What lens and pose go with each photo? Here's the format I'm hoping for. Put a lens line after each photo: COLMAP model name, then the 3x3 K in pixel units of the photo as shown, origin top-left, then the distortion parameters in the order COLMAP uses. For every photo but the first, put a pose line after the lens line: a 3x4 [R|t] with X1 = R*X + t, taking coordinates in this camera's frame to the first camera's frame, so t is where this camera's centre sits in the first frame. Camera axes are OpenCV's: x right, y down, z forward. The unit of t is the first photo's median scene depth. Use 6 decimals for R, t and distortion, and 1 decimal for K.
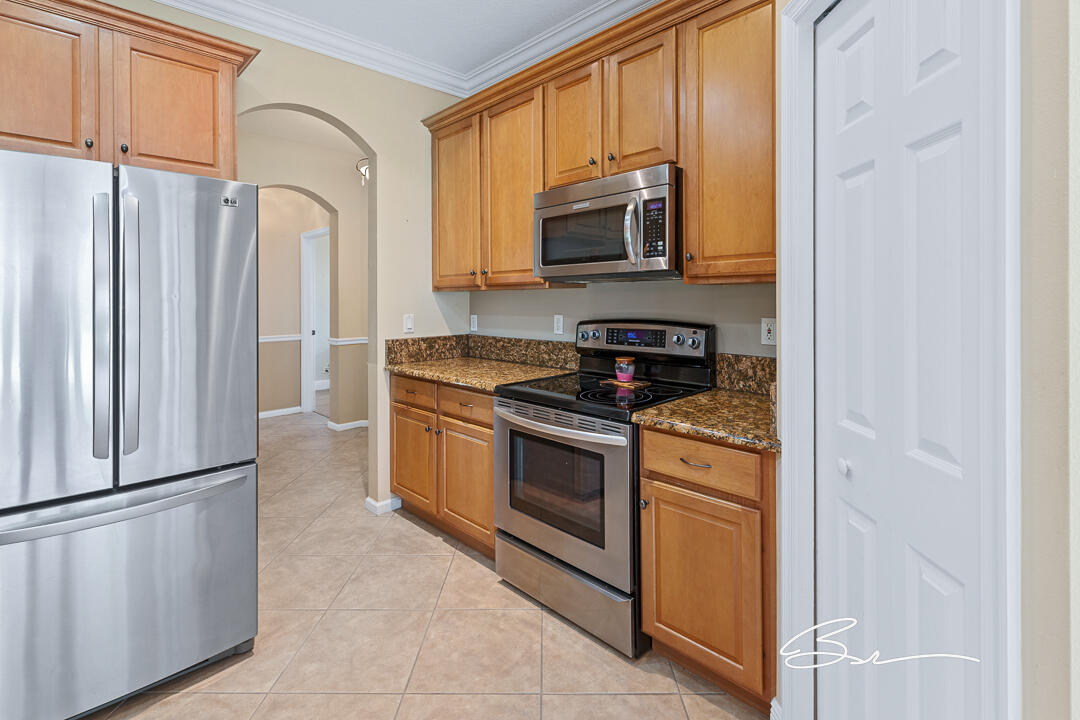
lens RADIAL K [[507.6, 0, 530.1], [0, 507.6, 301.0], [0, 0, 1]] dist [0.003124, -0.000518]
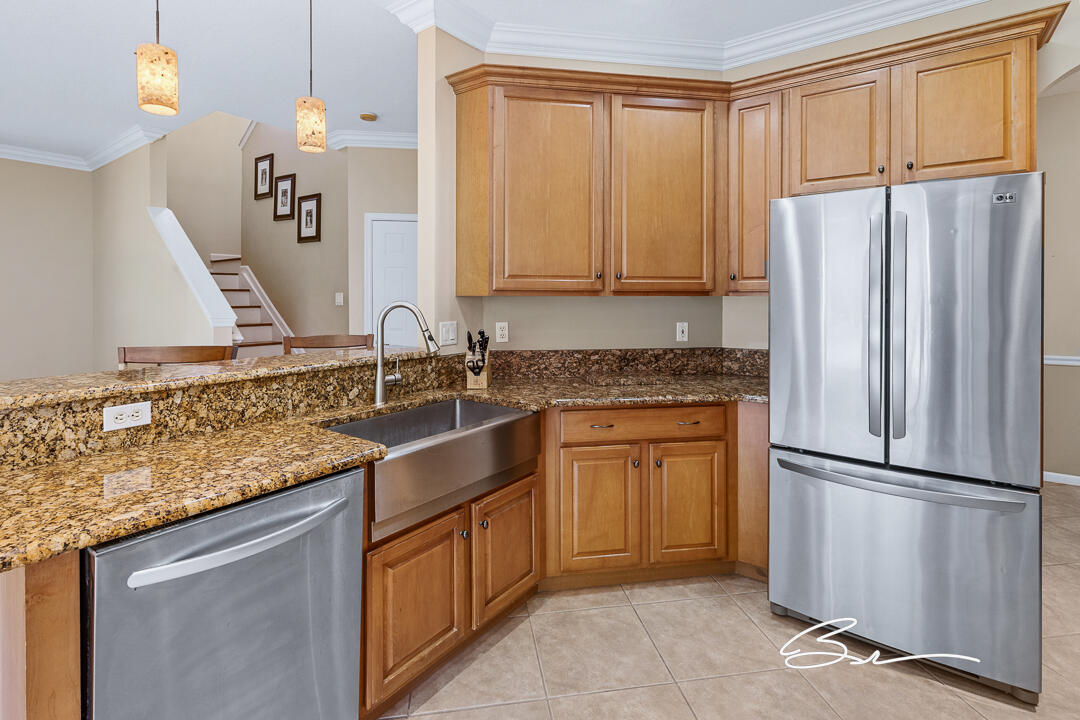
lens RADIAL K [[507.6, 0, 538.9], [0, 507.6, 297.8], [0, 0, 1]] dist [0.003124, -0.000518]
pose [[0.185739, 0.007979, -0.982567, 0.135276], [-0.005311, 0.999961, 0.007117, -0.014164], [0.982585, 0.003896, 0.185774, -0.000839]]
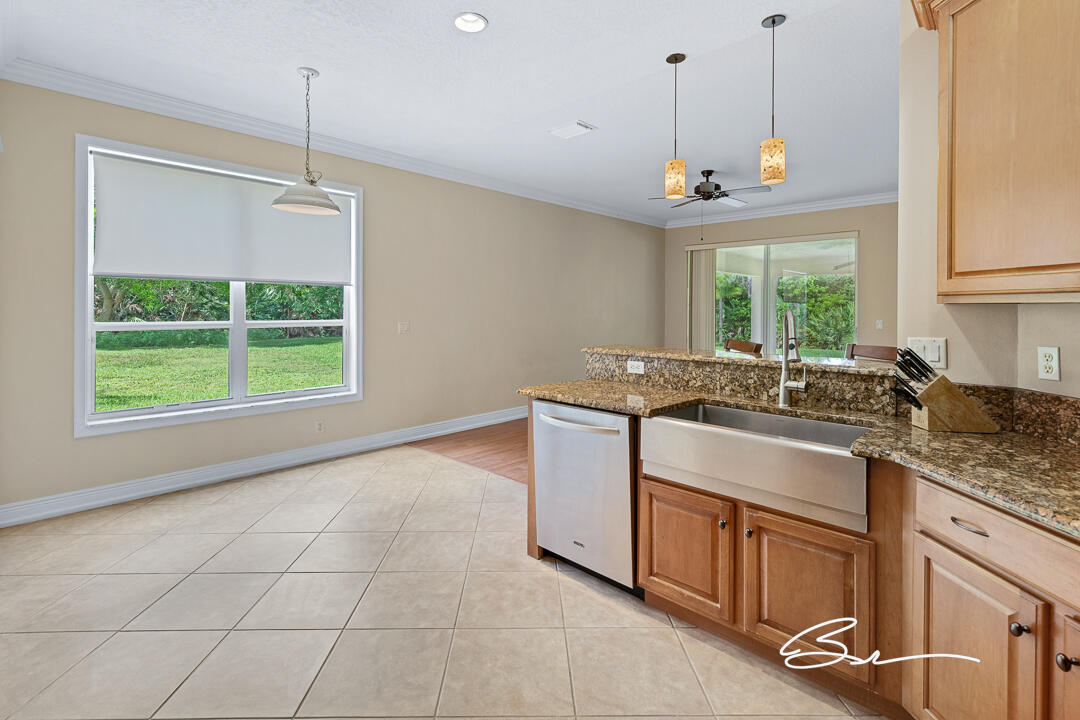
lens RADIAL K [[507.6, 0, 527.6], [0, 507.6, 310.0], [0, 0, 1]] dist [0.003124, -0.000518]
pose [[-0.999280, -0.000342, -0.037935, -0.329374], [-0.000535, 0.999987, 0.005089, -0.002674], [0.037932, 0.005105, -0.999267, 0.935656]]
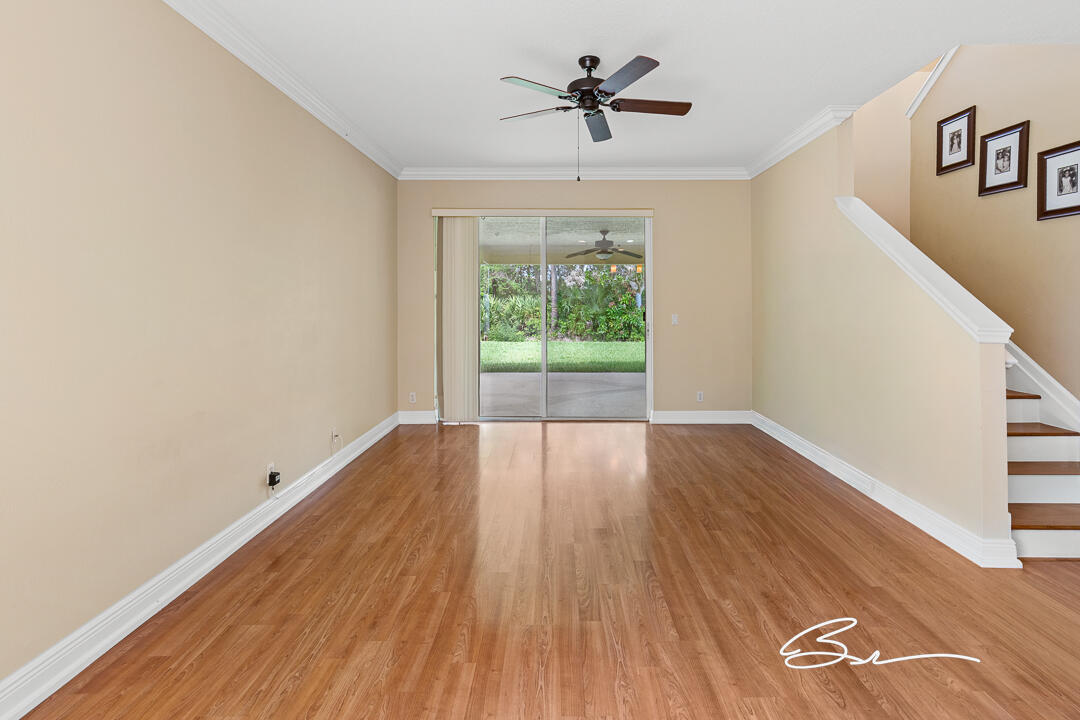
lens RADIAL K [[507.6, 0, 558.9], [0, 507.6, 298.3], [0, 0, 1]] dist [0.003124, -0.000518]
pose [[-0.680083, 0.001919, -0.733133, -0.206709], [0.002605, 0.999997, 0.000201, -0.008028], [0.733131, -0.001773, -0.680086, -0.679590]]
